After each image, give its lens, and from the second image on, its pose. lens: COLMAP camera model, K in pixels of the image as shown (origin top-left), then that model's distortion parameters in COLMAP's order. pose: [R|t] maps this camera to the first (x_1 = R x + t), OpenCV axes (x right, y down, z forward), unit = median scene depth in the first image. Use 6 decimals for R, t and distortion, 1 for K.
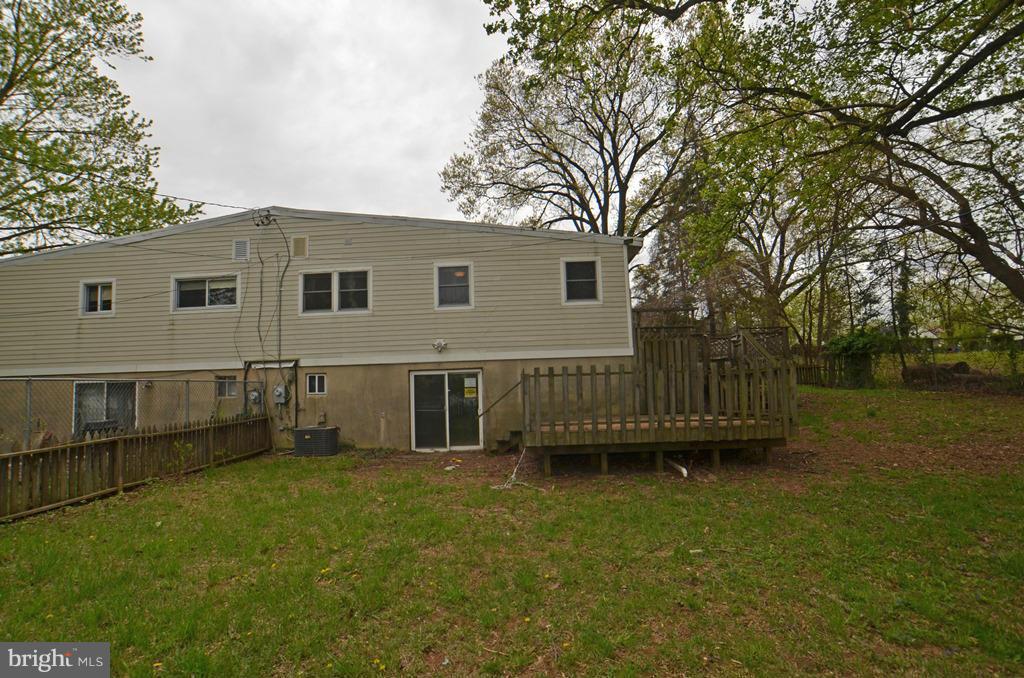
lens RADIAL K [[494.5, 0, 504.8], [0, 494.5, 344.8], [0, 0, 1]] dist [-0.030401, 0.001861]
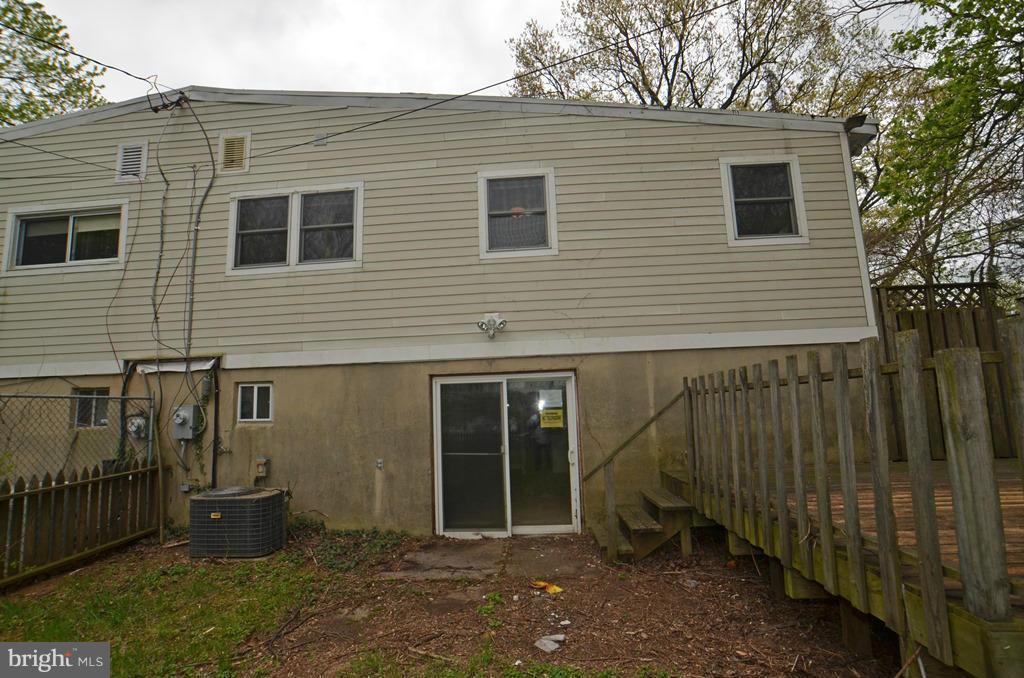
lens RADIAL K [[494.5, 0, 519.9], [0, 494.5, 335.5], [0, 0, 1]] dist [-0.030401, 0.001861]
pose [[0.999981, -0.006054, -0.001268, -0.098835], [0.005987, 0.998870, -0.047158, 0.034955], [0.001552, 0.047149, 0.998887, 0.477136]]
